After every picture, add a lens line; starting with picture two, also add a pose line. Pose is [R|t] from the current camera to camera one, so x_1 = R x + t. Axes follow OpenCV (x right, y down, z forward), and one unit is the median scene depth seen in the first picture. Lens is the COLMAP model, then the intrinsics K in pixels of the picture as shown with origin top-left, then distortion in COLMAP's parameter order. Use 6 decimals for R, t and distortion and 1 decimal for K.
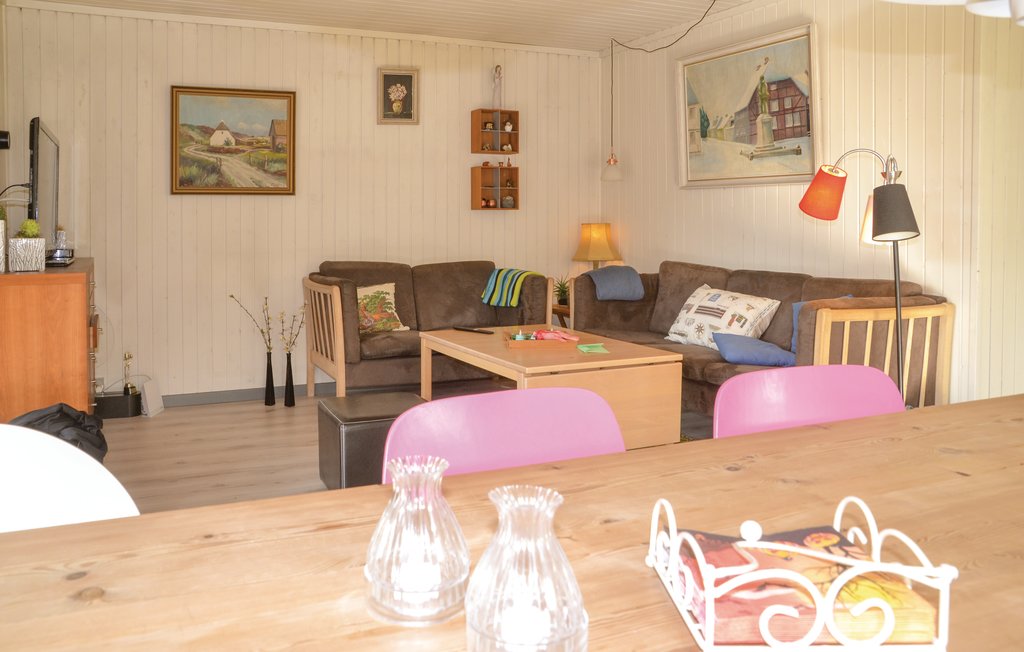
lens RADIAL K [[879.2, 0, 513.0], [0, 879.2, 188.2], [0, 0, 1]] dist [0.001901, 0.000104]
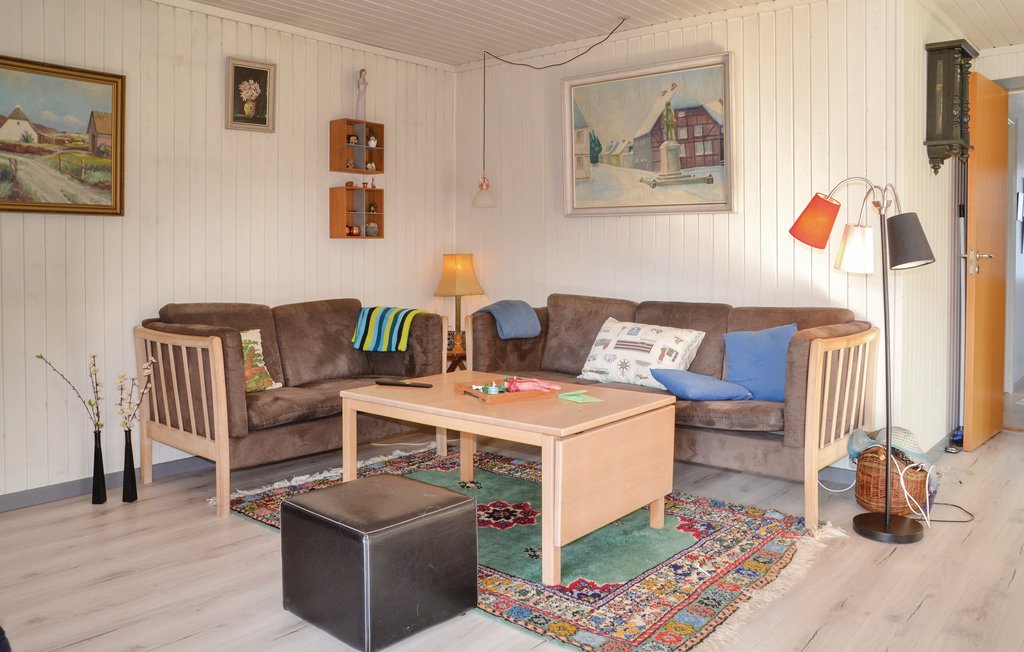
lens RADIAL K [[817.8, 0, 518.7], [0, 817.8, 237.3], [0, 0, 1]] dist [-0.039172, 0.056473]
pose [[0.904219, 0.007826, 0.426997, -0.240426], [-0.013853, 0.999843, 0.011012, 0.014061], [-0.426844, -0.015872, 0.904186, 0.239479]]
